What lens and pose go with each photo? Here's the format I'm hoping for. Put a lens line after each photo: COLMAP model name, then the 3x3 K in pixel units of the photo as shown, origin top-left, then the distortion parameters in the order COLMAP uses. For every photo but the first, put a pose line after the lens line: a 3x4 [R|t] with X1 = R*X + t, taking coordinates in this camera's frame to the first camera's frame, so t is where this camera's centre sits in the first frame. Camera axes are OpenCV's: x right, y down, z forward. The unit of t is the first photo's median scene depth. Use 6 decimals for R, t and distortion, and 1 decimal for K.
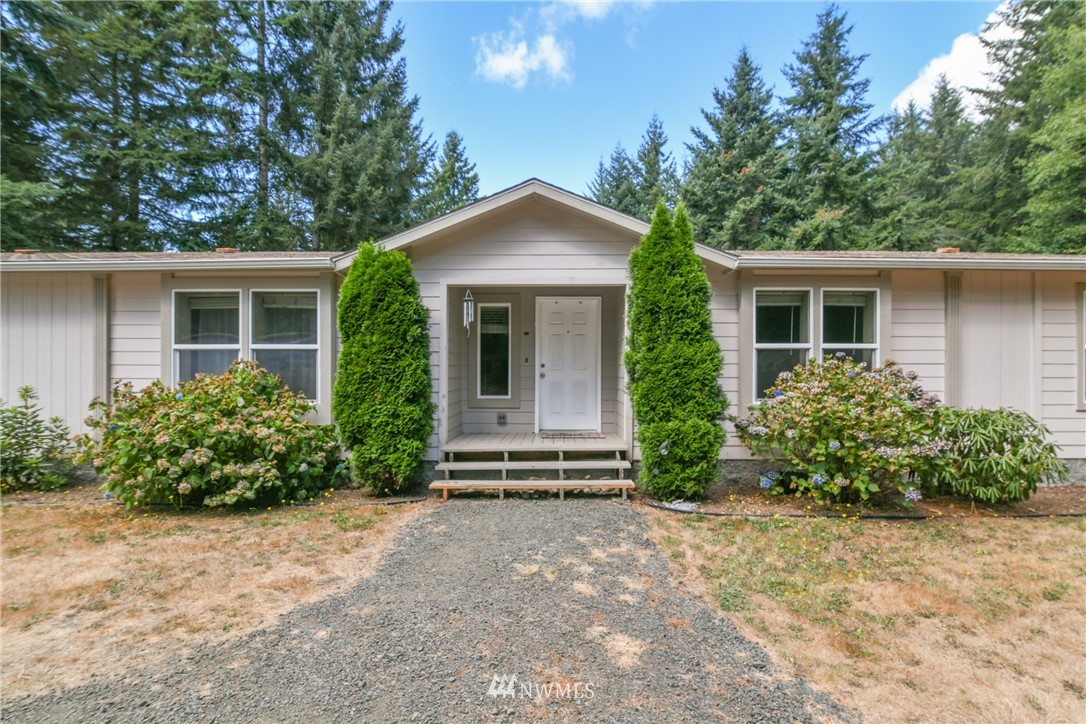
lens RADIAL K [[503.1, 0, 541.6], [0, 503.1, 375.1], [0, 0, 1]] dist [-0.016376, -0.000357]
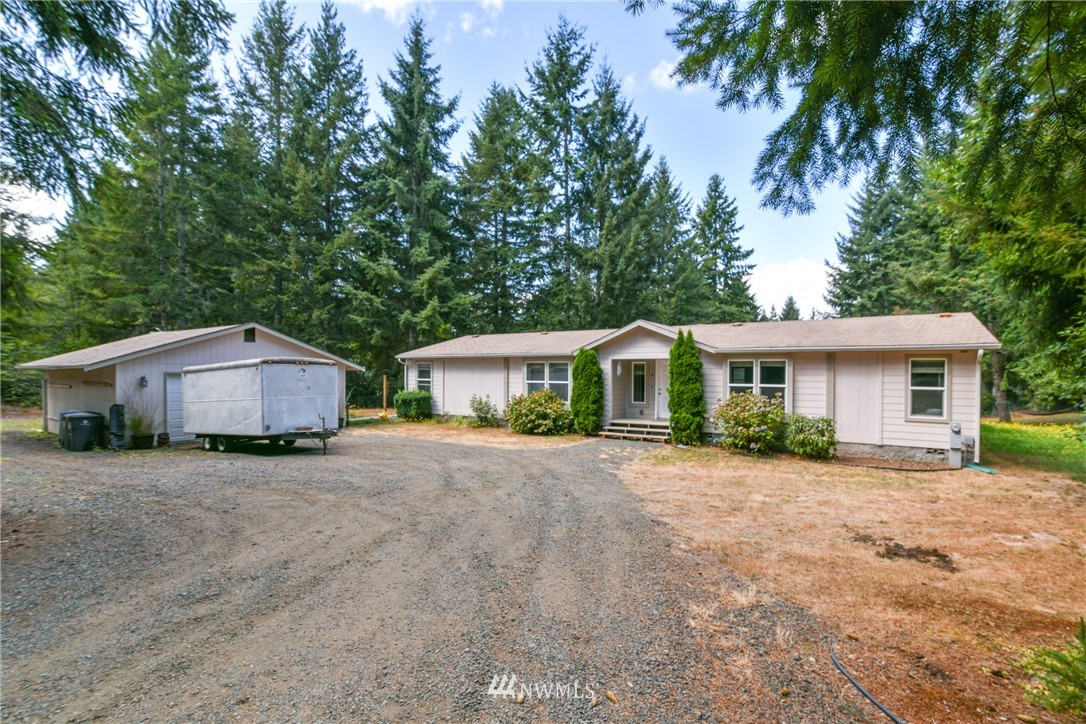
lens RADIAL K [[503.1, 0, 541.6], [0, 503.1, 375.1], [0, 0, 1]] dist [-0.016376, -0.000357]
pose [[0.828768, 0.005204, -0.559568, 1.022284], [-0.004002, 0.999986, 0.003372, -0.109071], [0.559578, -0.000555, 0.828778, -1.441973]]
